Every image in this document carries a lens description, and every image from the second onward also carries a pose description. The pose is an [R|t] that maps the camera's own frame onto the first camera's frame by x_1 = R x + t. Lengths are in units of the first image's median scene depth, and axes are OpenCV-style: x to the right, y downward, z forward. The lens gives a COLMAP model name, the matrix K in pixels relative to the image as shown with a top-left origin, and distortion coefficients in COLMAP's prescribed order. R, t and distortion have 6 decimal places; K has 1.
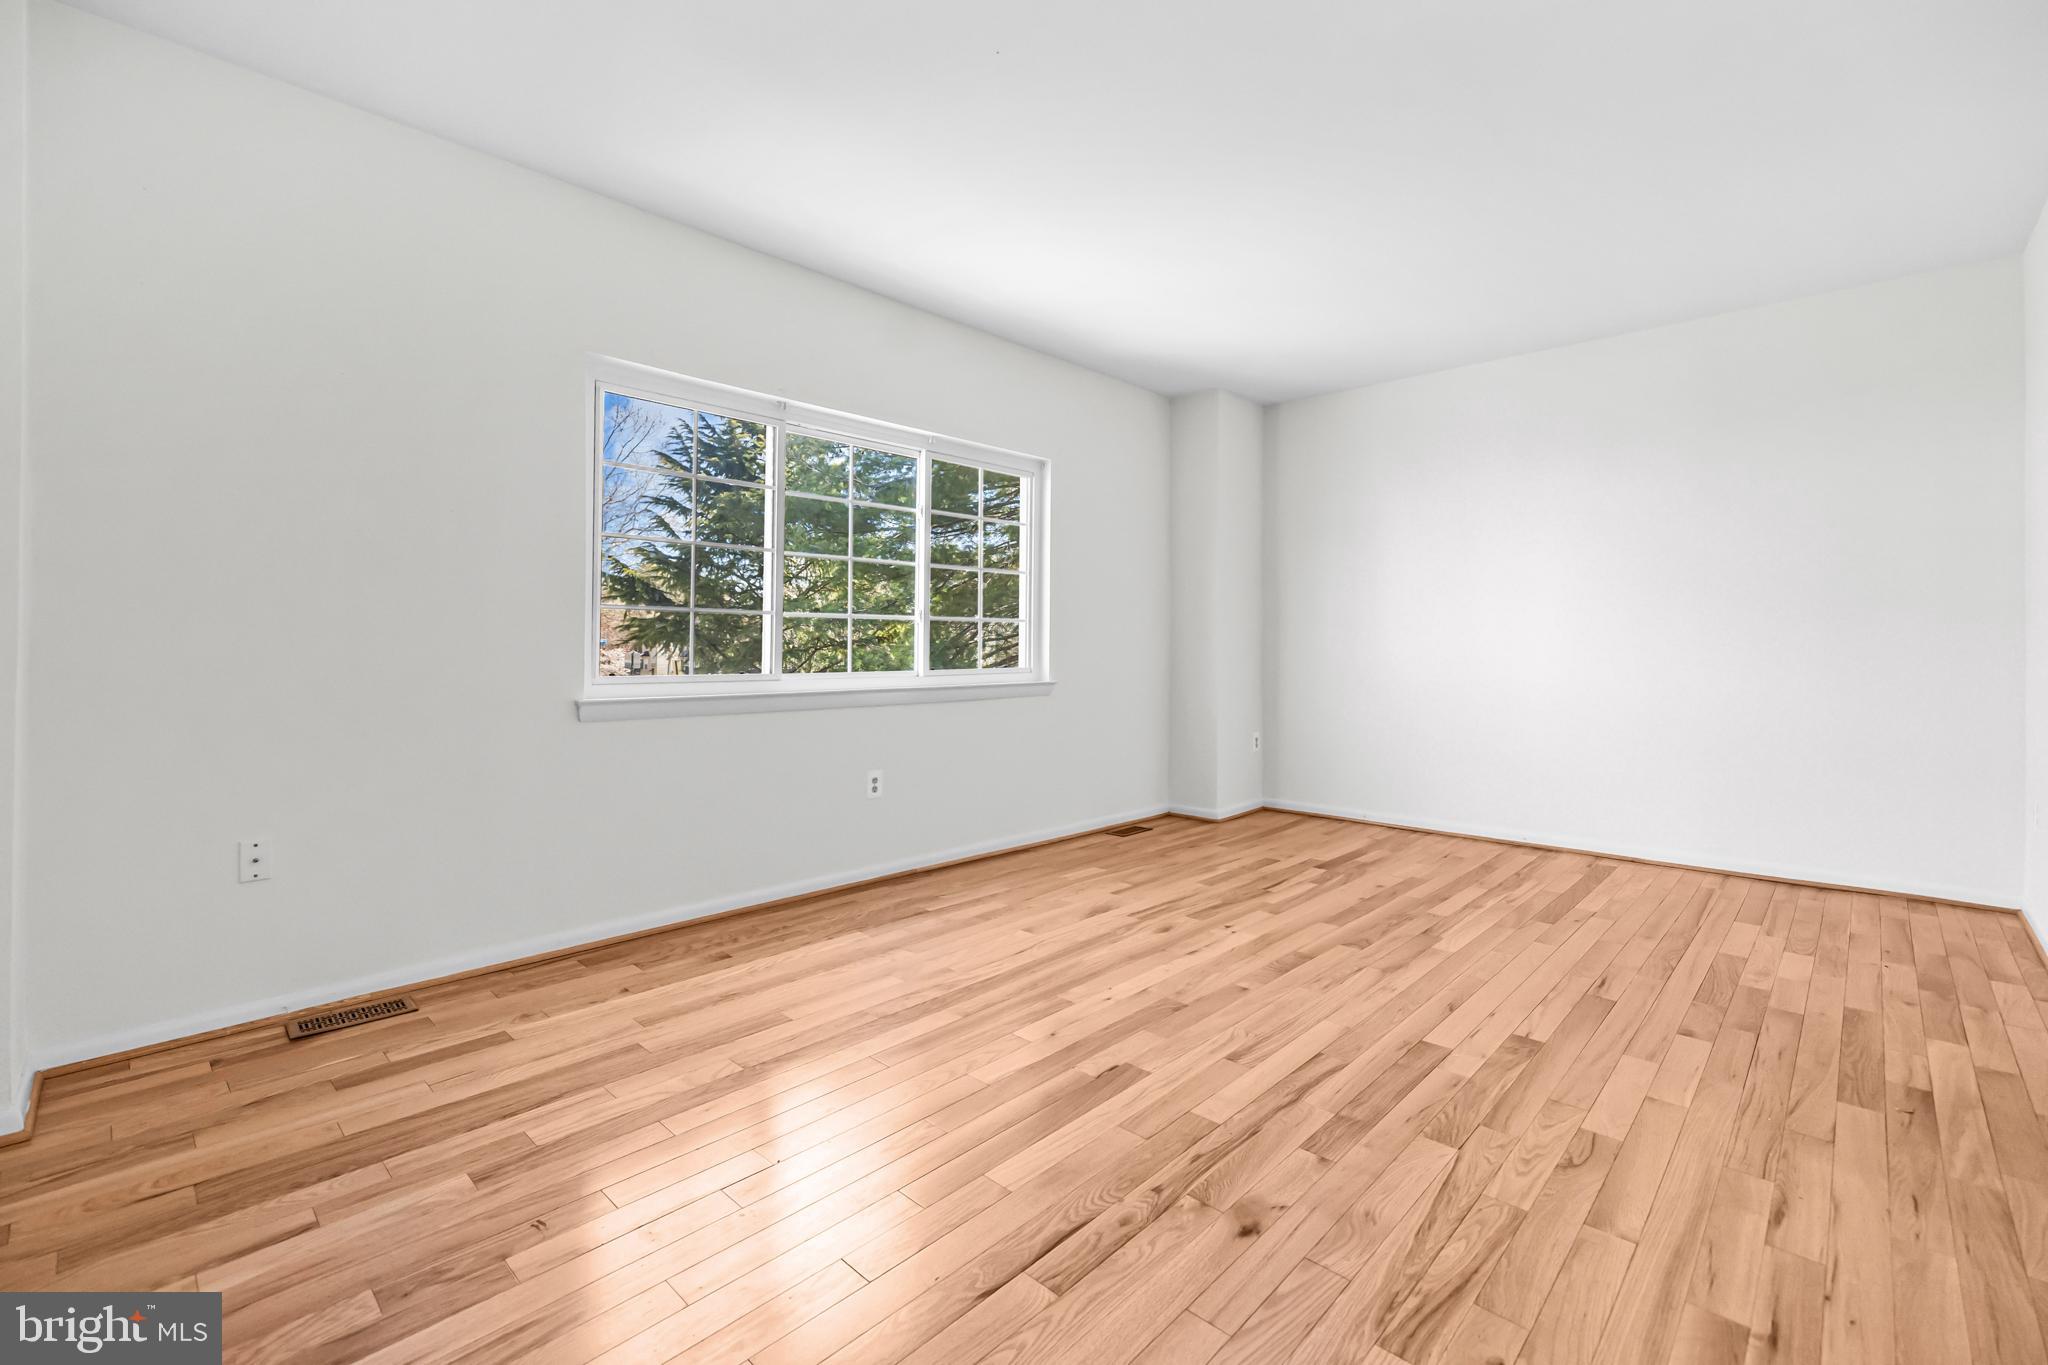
lens RADIAL K [[875.2, 0, 1044.5], [0, 875.2, 641.3], [0, 0, 1]] dist [-0.001194, -0.000135]
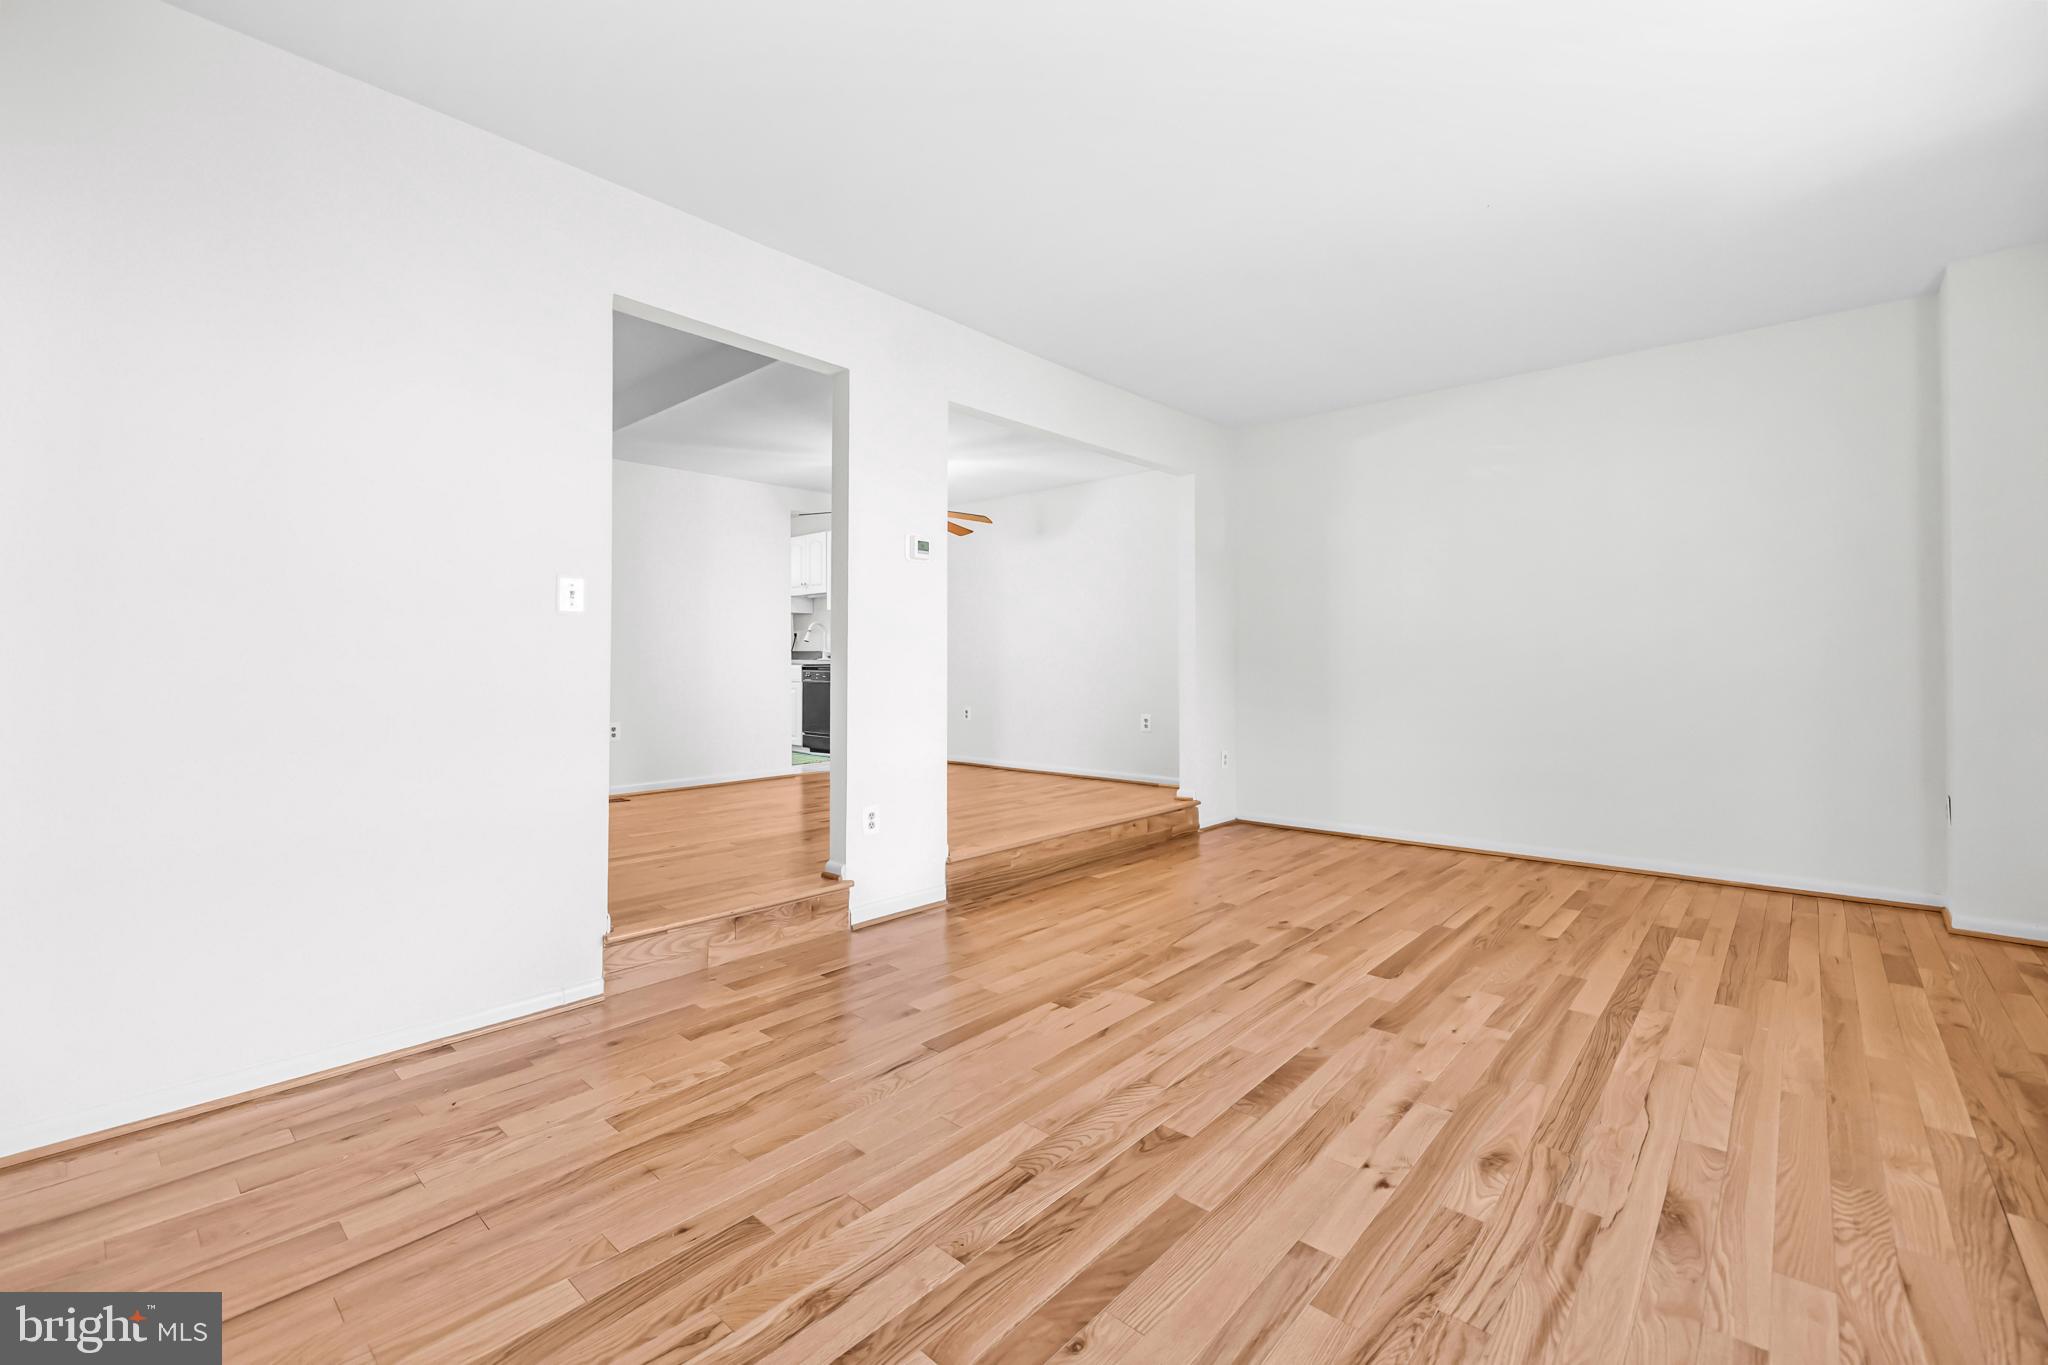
lens RADIAL K [[875.2, 0, 1023.8], [0, 875.2, 674.9], [0, 0, 1]] dist [-0.001194, -0.000135]
pose [[-0.999970, -0.000695, -0.007687, 0.581337], [-0.000799, 0.999908, 0.013540, 0.003043], [0.007676, 0.013546, -0.999879, 2.042087]]
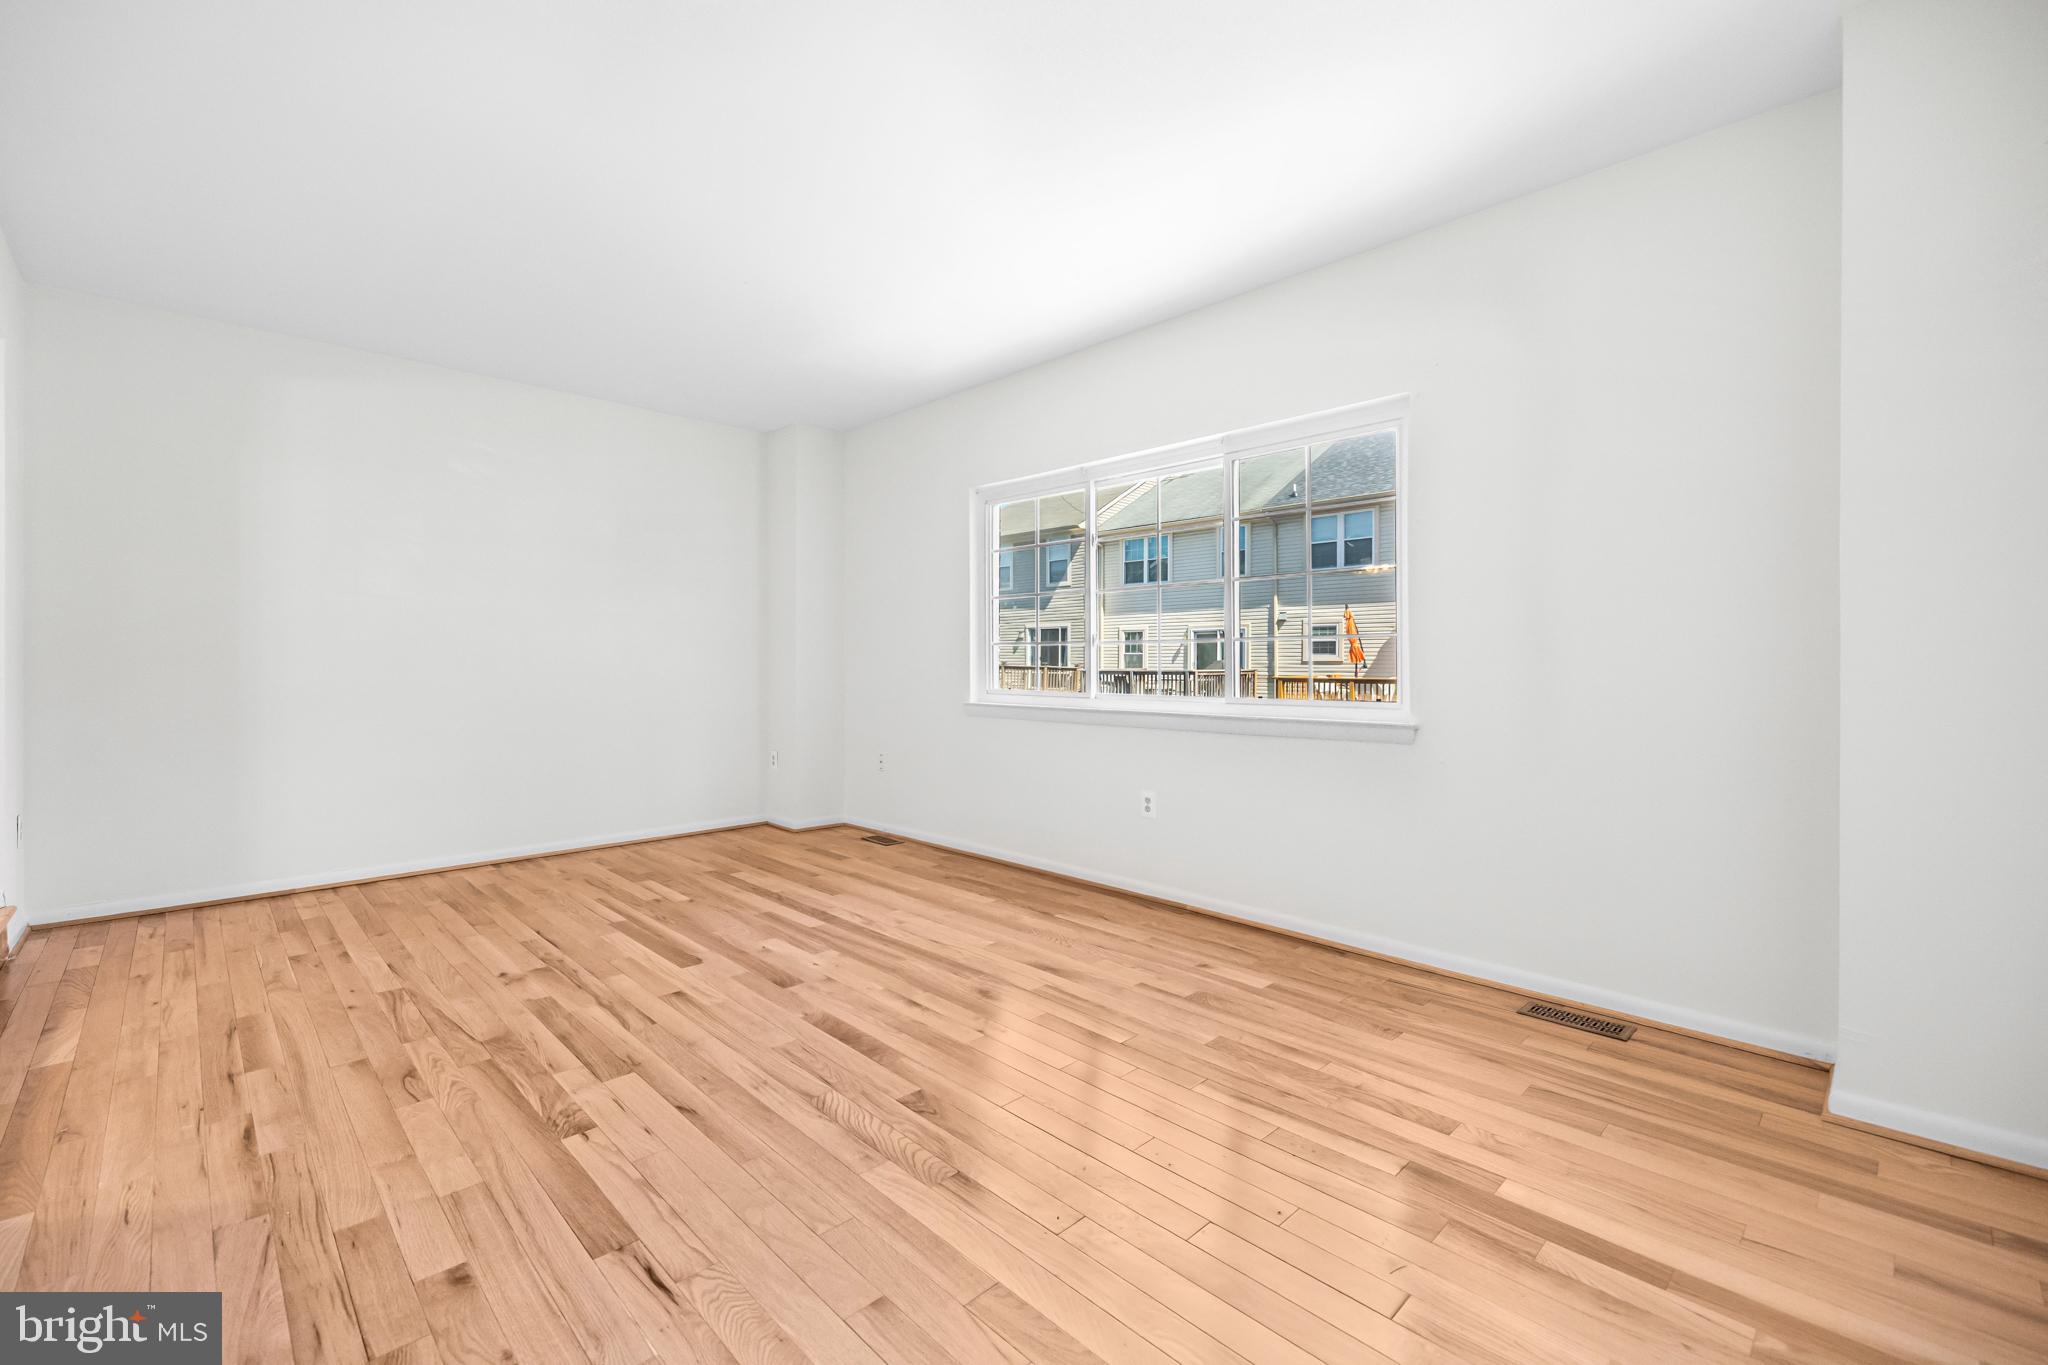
lens RADIAL K [[875.2, 0, 1017.9], [0, 875.2, 670.1], [0, 0, 1]] dist [-0.001194, -0.000135]
pose [[-0.050515, 0.002732, -0.998720, 1.309578], [0.003032, 0.999992, 0.002582, 0.004237], [0.998719, -0.002898, -0.050523, 1.397390]]
